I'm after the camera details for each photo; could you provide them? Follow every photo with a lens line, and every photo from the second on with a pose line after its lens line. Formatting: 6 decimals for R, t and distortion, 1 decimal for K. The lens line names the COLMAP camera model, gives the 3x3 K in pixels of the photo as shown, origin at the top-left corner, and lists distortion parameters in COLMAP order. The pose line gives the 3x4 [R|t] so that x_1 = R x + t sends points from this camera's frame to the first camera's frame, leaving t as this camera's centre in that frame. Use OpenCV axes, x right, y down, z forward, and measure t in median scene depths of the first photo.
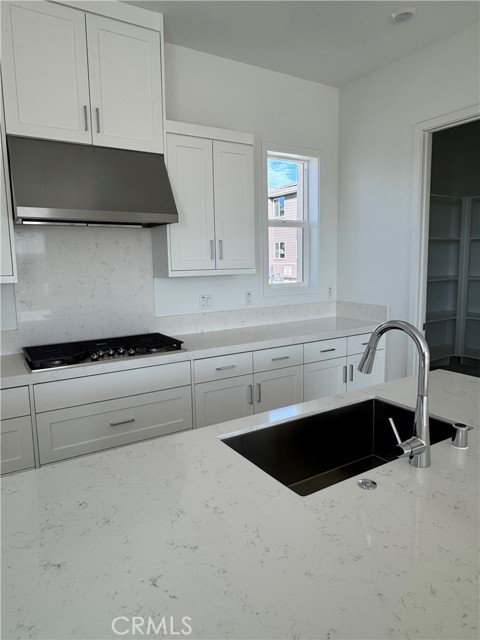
lens RADIAL K [[425.8, 0, 240.0], [0, 425.8, 320.0], [0, 0, 1]] dist [-0.000892, -0.001162]
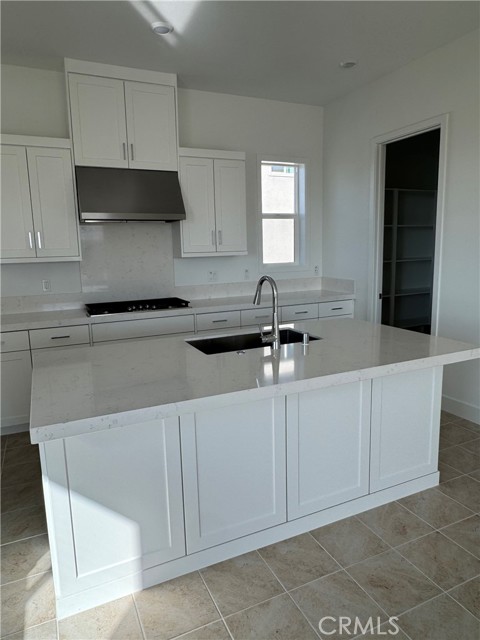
lens RADIAL K [[426.4, 0, 240.0], [0, 426.4, 320.0], [0, 0, 1]] dist [-0.002023, -0.000516]
pose [[0.992243, 0.014250, -0.123496, 0.189987], [-0.010120, 0.999370, 0.034003, 0.054038], [0.123903, -0.032489, 0.991762, -0.370699]]
